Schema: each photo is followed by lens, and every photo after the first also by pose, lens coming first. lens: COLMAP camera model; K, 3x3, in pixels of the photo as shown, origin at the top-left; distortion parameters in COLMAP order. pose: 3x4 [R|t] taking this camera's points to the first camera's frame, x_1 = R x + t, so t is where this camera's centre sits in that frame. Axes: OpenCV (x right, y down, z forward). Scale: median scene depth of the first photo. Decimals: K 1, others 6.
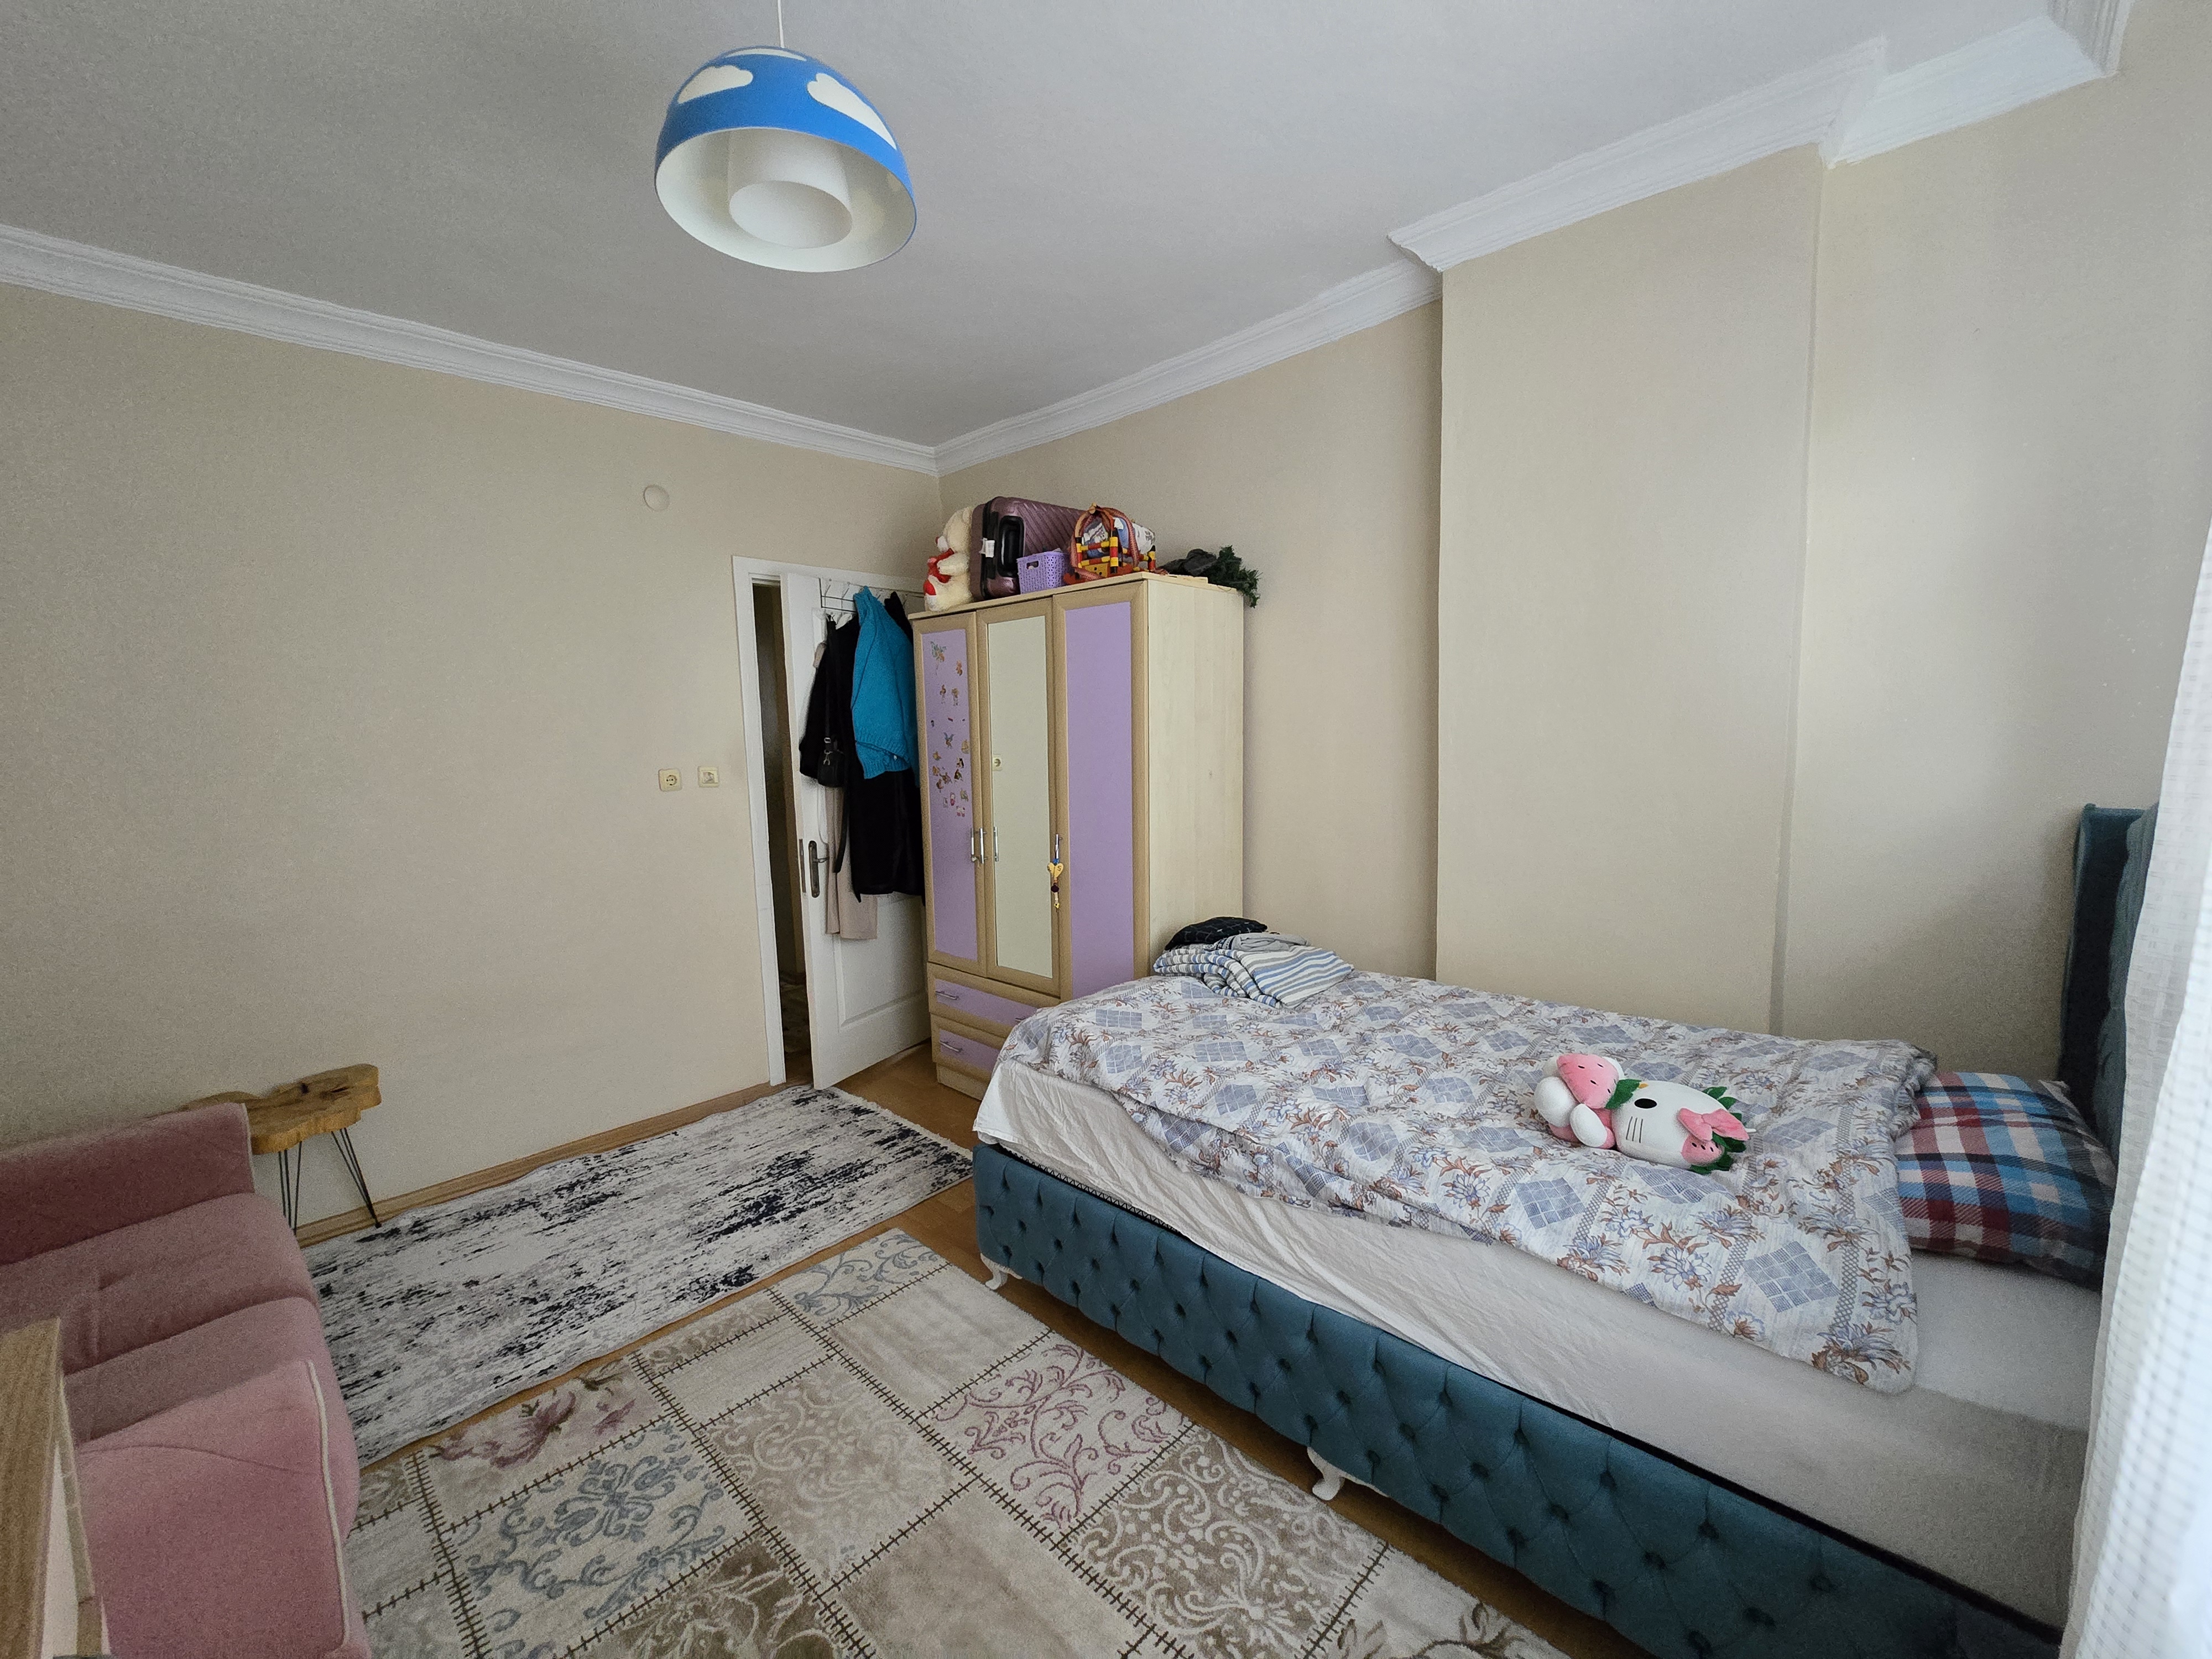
lens RADIAL K [[902.1, 0, 1088.0], [0, 902.1, 837.8], [0, 0, 1]] dist [-0.003403, 0.000826]
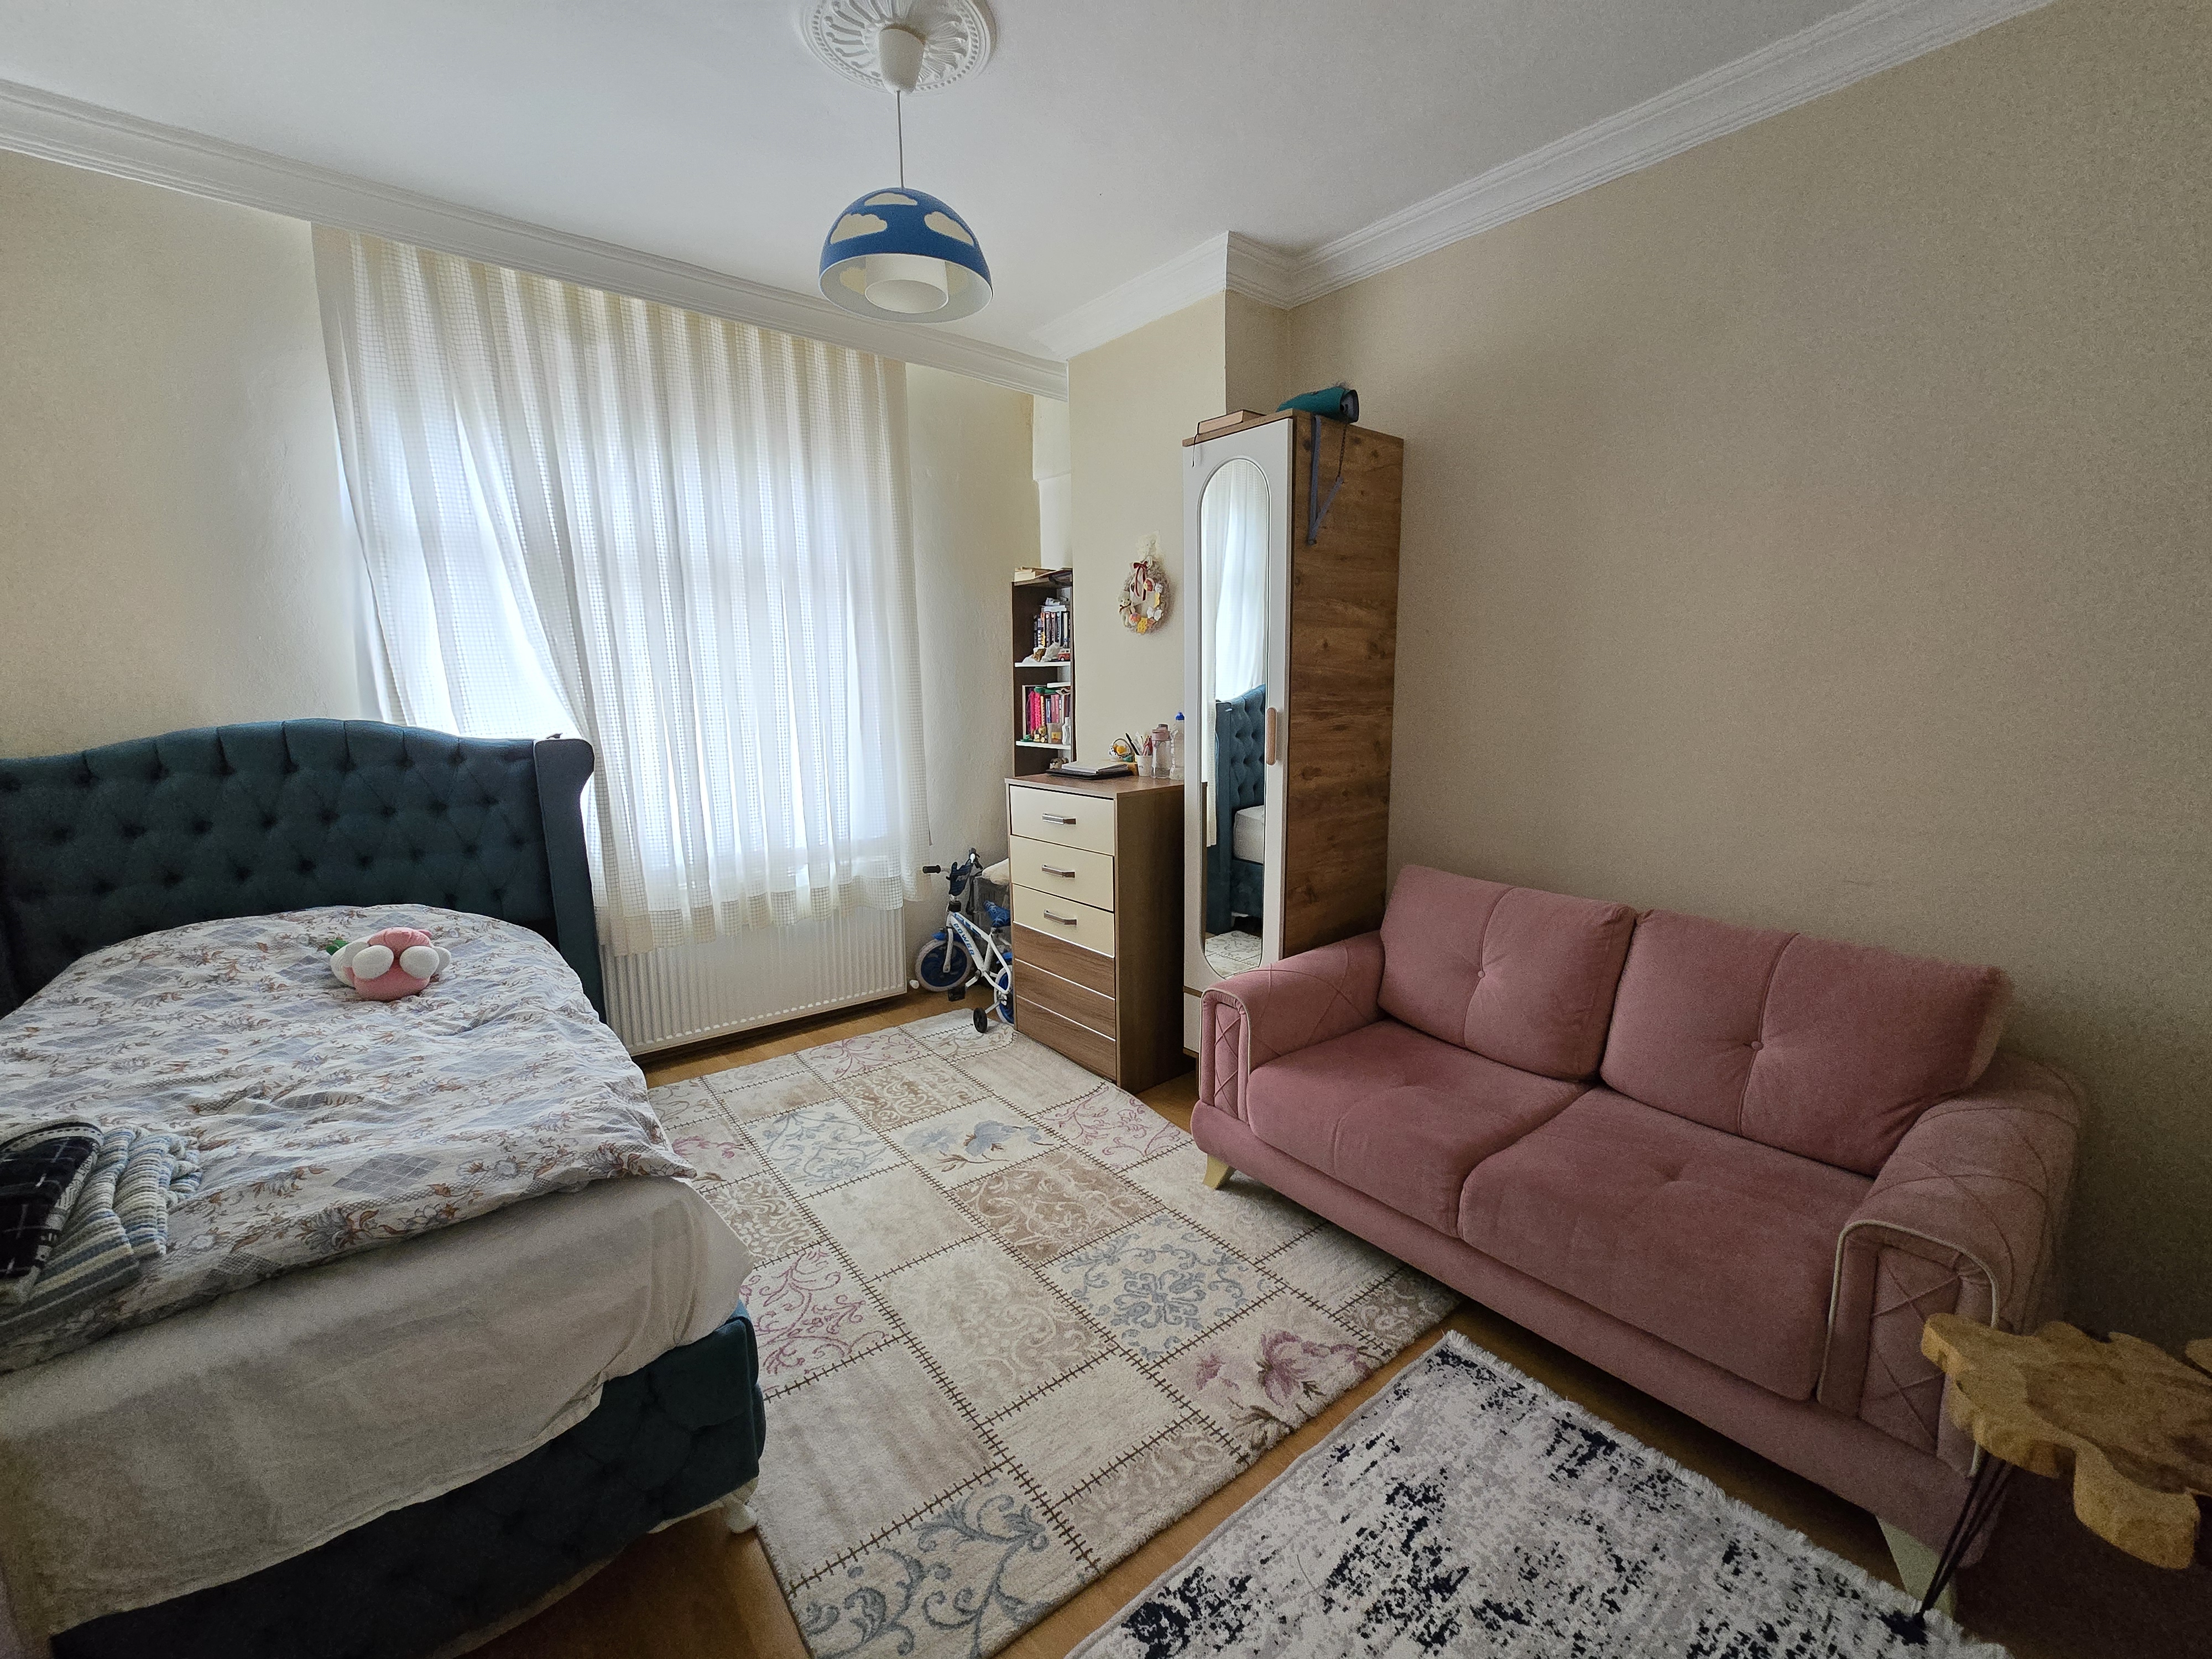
lens RADIAL K [[902.1, 0, 1088.0], [0, 902.1, 837.8], [0, 0, 1]] dist [-0.003403, 0.000826]
pose [[-0.989271, 0.018373, 0.144932, -0.538703], [0.058635, 0.958583, 0.278711, -0.161216], [-0.133809, 0.284219, -0.949376, 1.726404]]
